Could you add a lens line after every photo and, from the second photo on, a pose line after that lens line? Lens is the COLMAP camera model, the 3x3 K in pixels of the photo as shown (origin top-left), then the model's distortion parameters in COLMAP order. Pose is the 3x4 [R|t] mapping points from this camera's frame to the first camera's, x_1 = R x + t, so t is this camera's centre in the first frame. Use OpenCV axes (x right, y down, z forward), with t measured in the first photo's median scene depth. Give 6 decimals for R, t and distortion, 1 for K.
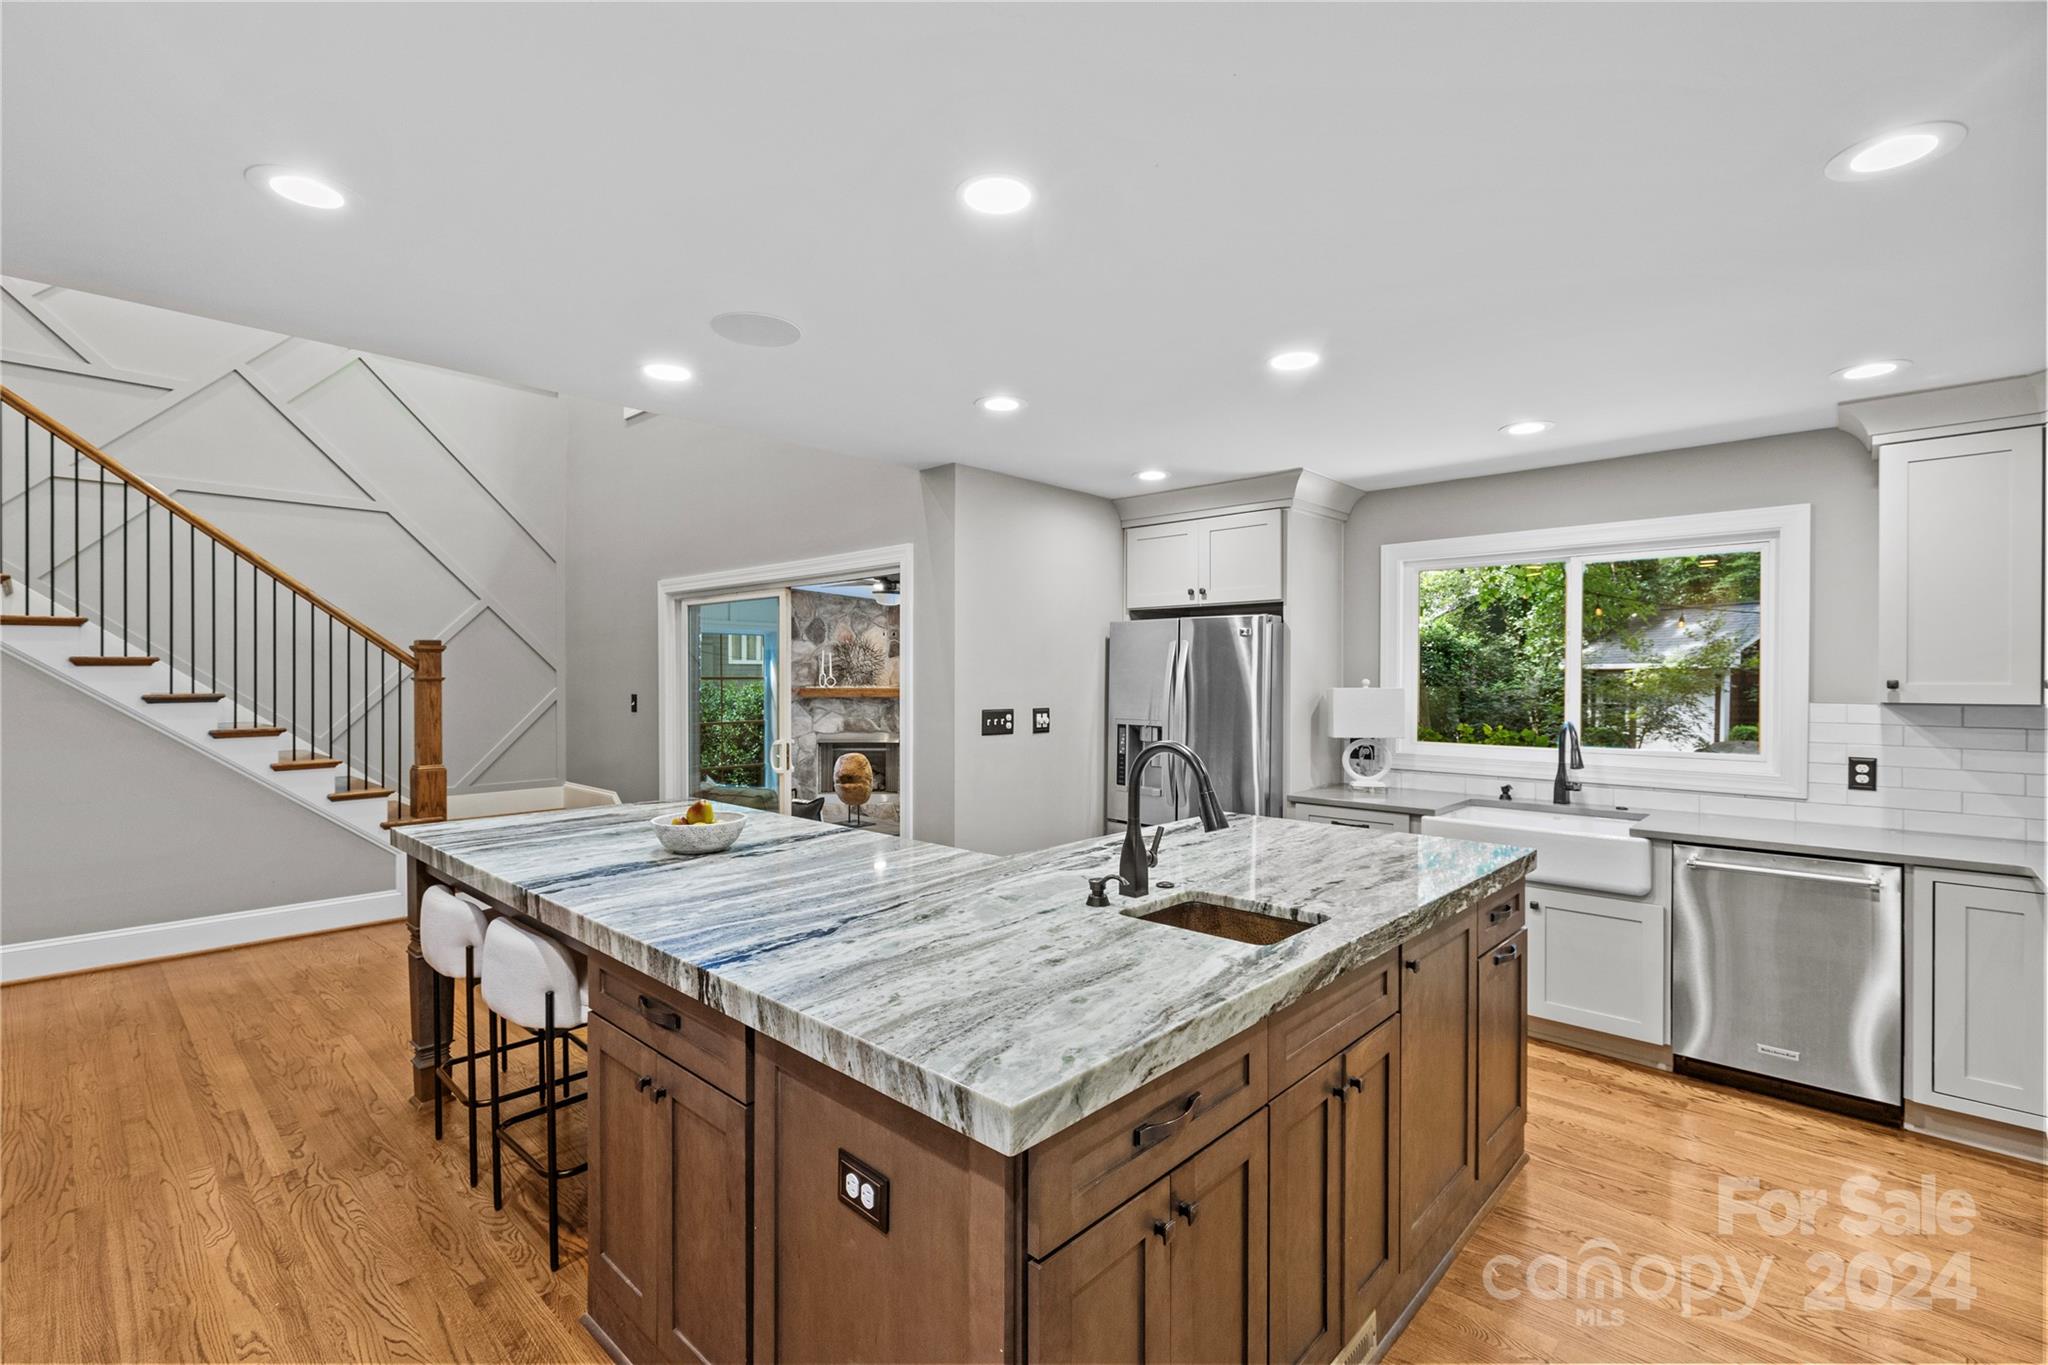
lens RADIAL K [[925.5, 0, 1024.0], [0, 925.5, 682.5], [0, 0, 1]] dist [0.006245, 0.000305]
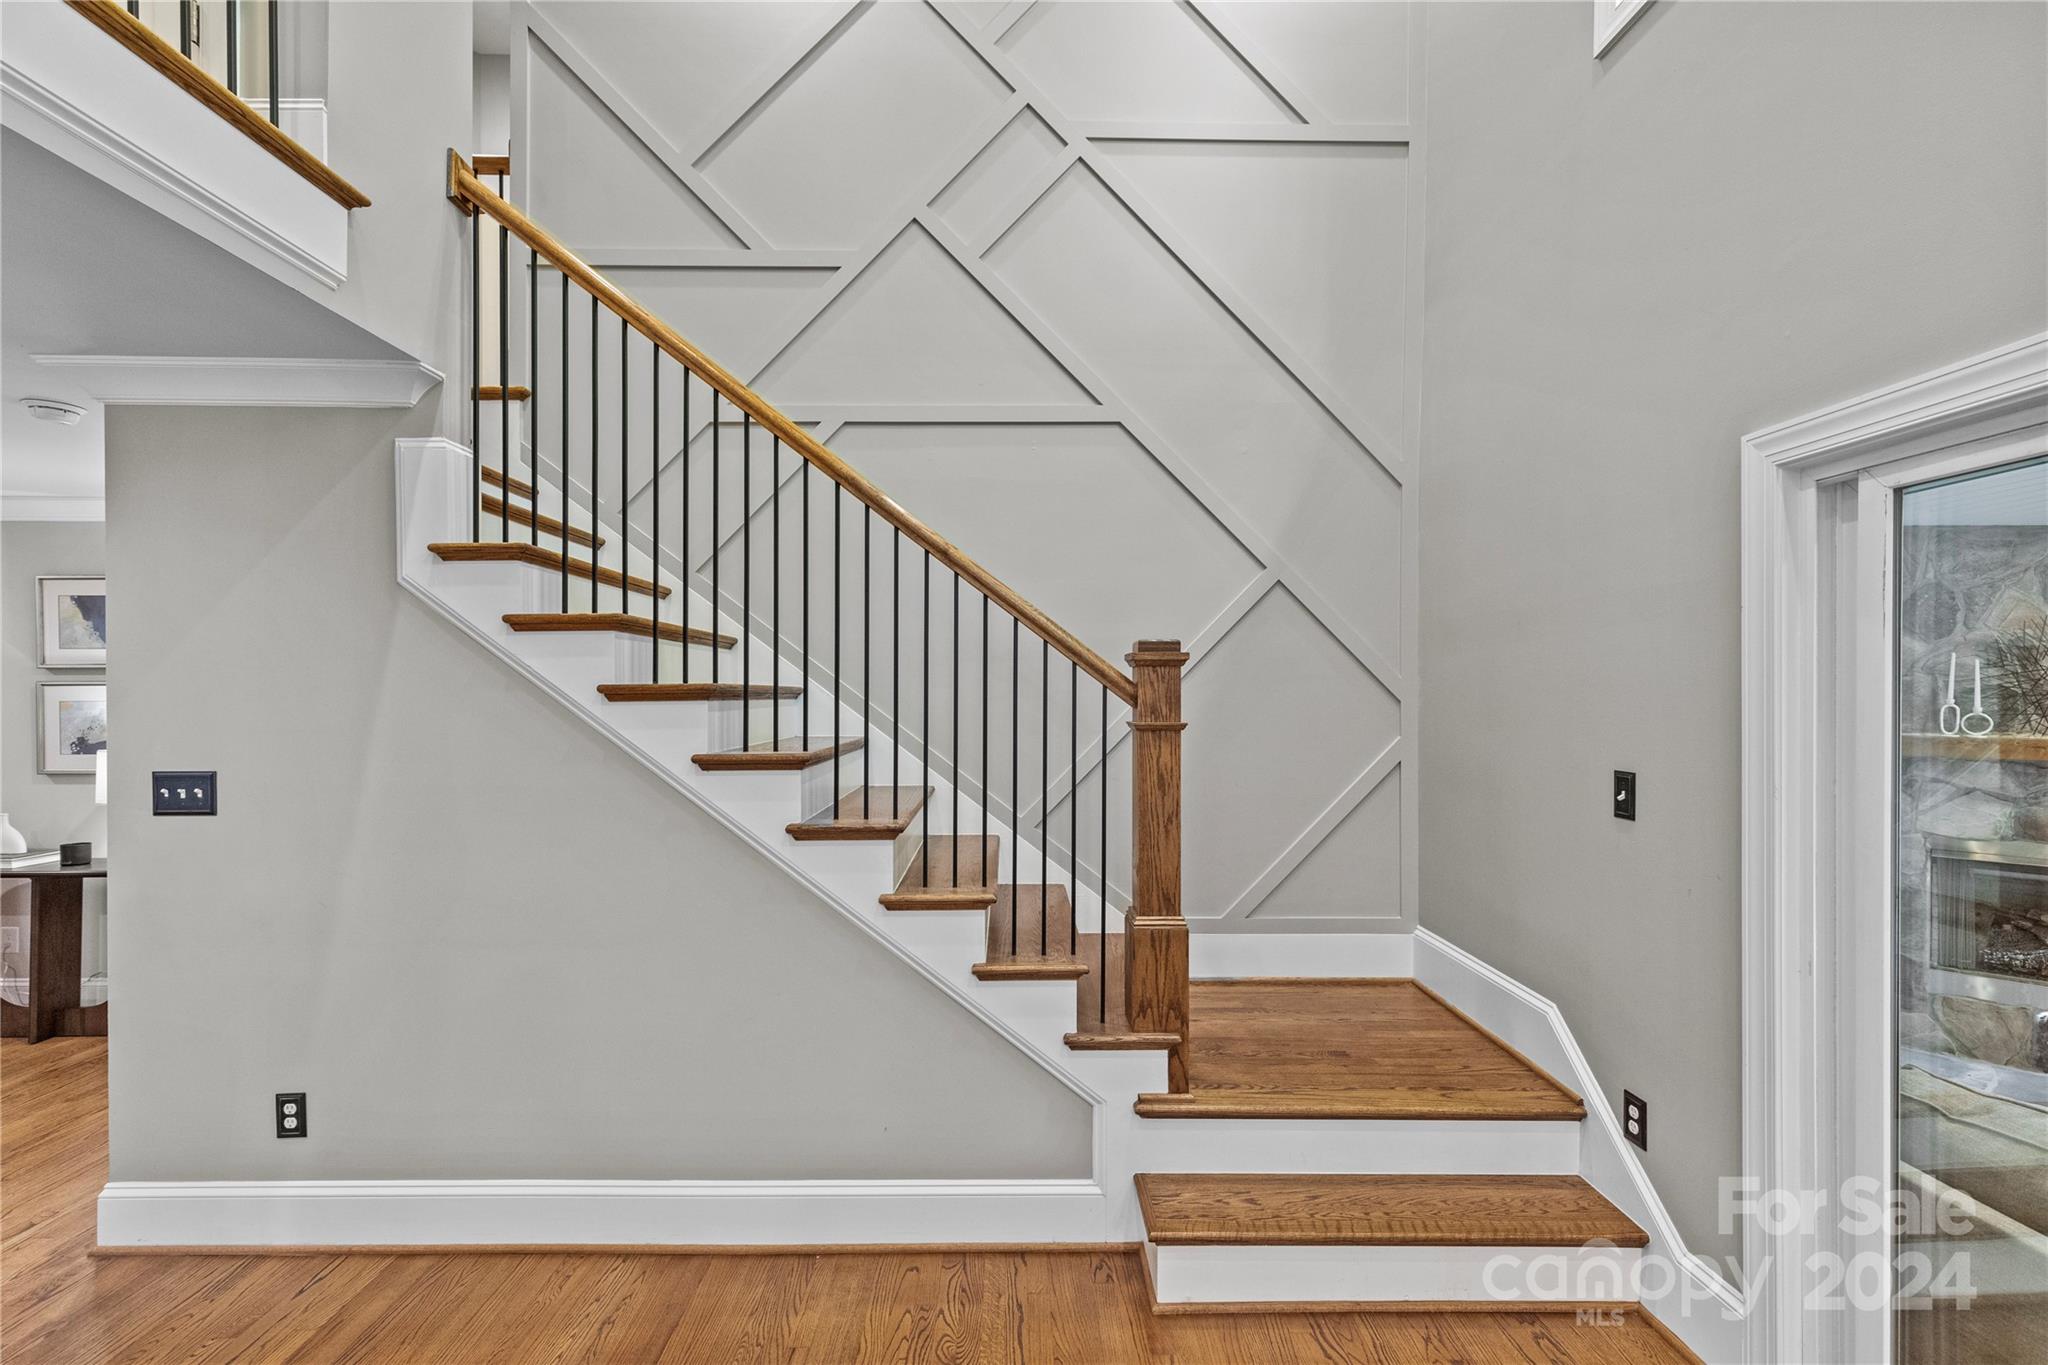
lens RADIAL K [[925.5, 0, 1024.0], [0, 925.5, 682.5], [0, 0, 1]] dist [0.006245, 0.000305]
pose [[0.694369, -0.004783, -0.719603, -0.211019], [-0.008022, 0.999864, -0.014387, -0.010732], [0.719574, 0.015763, 0.694237, 0.374425]]
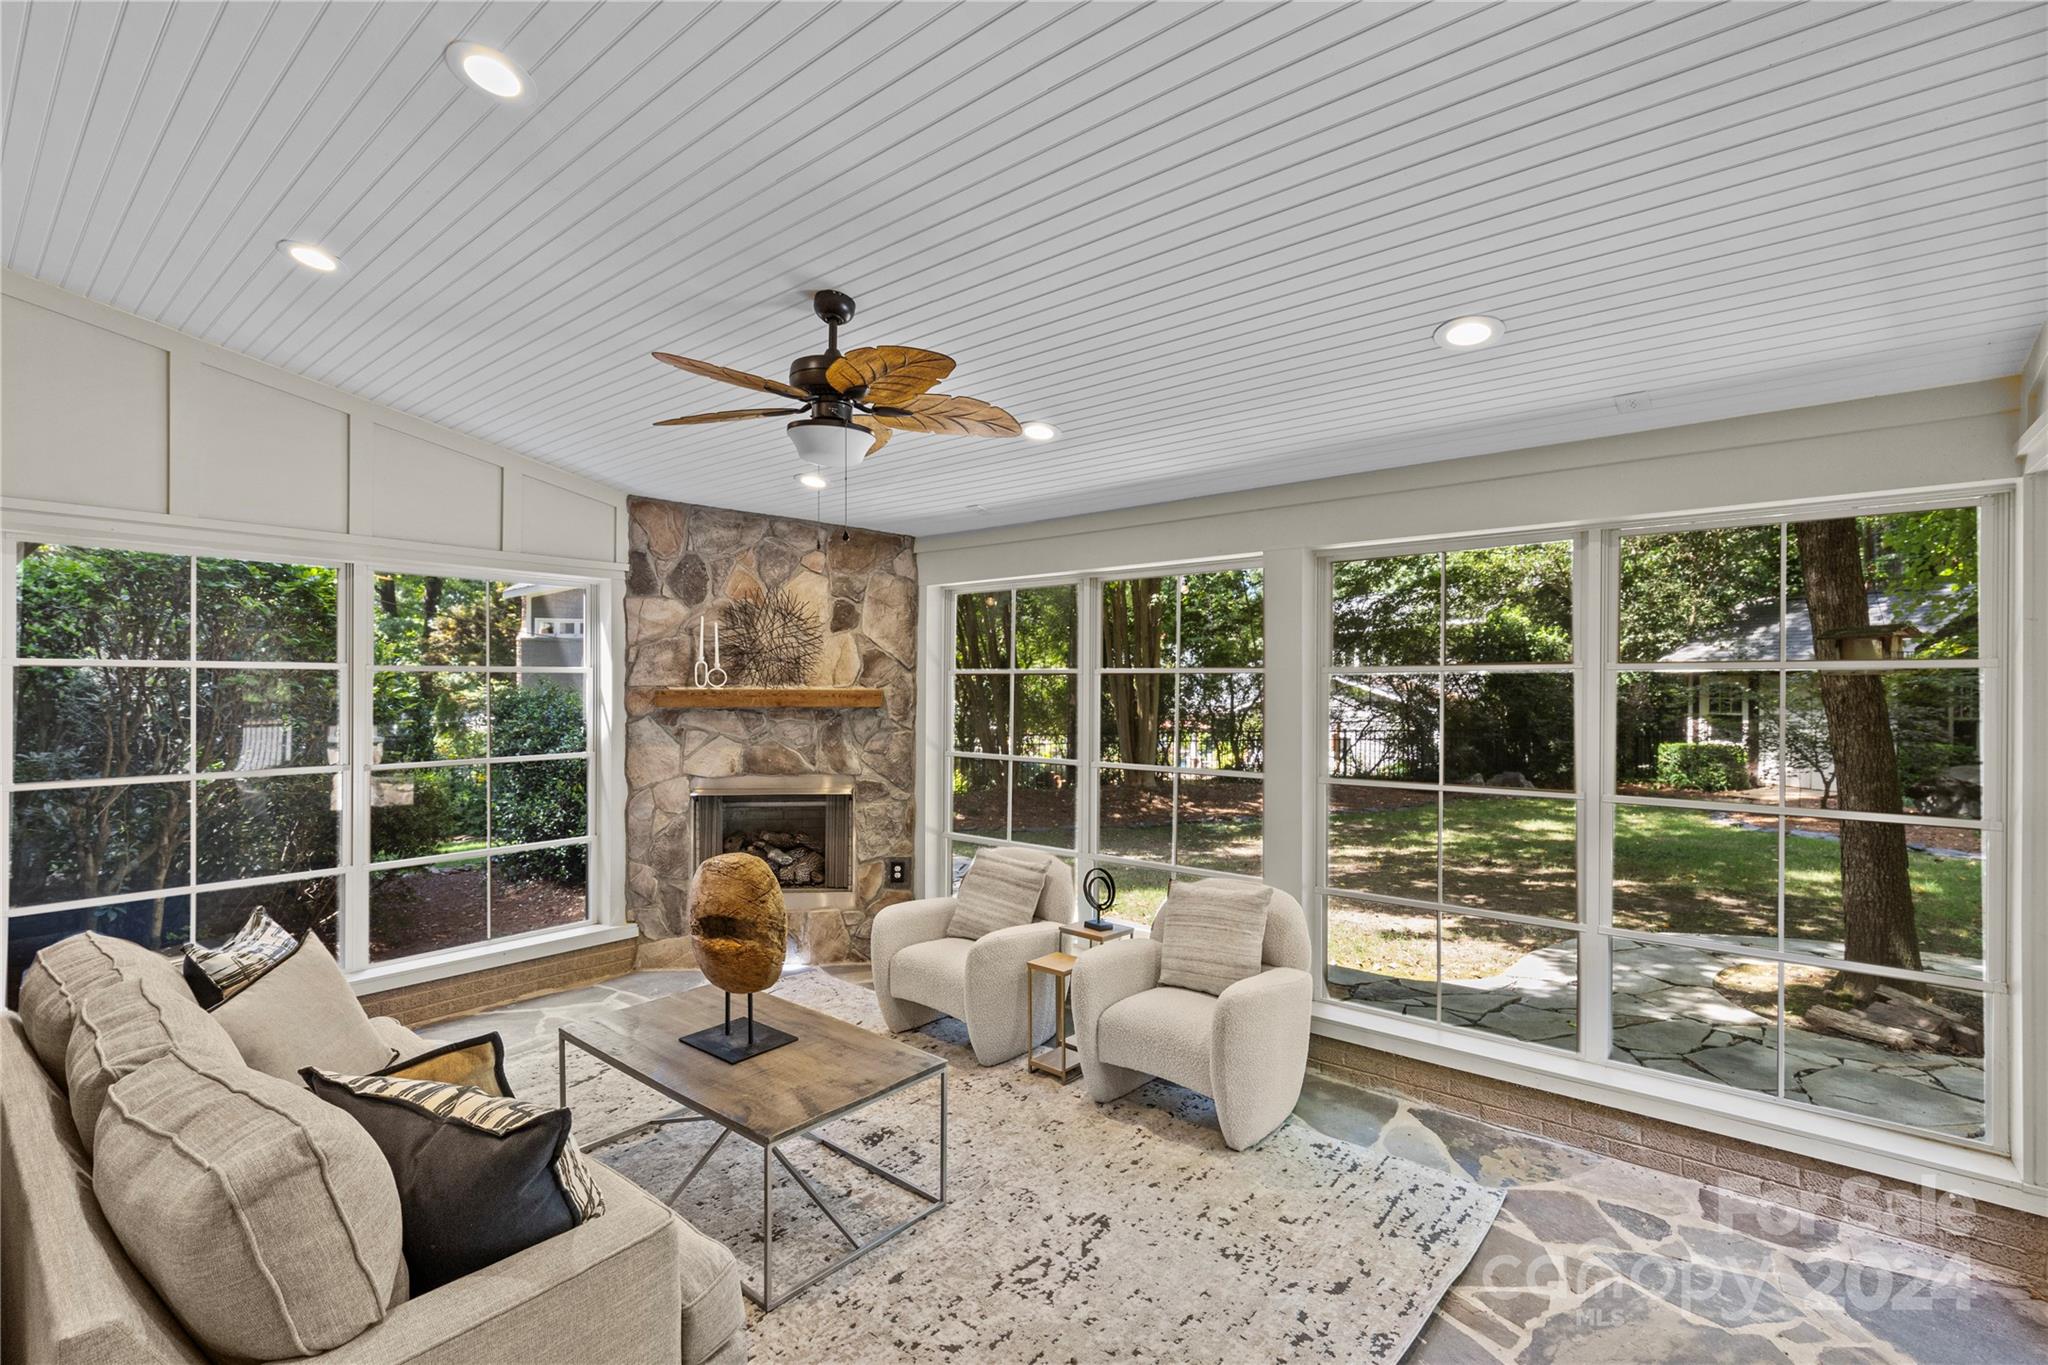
lens RADIAL K [[925.5, 0, 1024.0], [0, 925.5, 682.5], [0, 0, 1]] dist [0.006245, 0.000305]
pose [[0.998142, 0.000134, 0.060938, -0.071836], [0.000350, 0.999969, -0.007918, 0.006261], [-0.060937, 0.007925, 0.998110, 0.489648]]
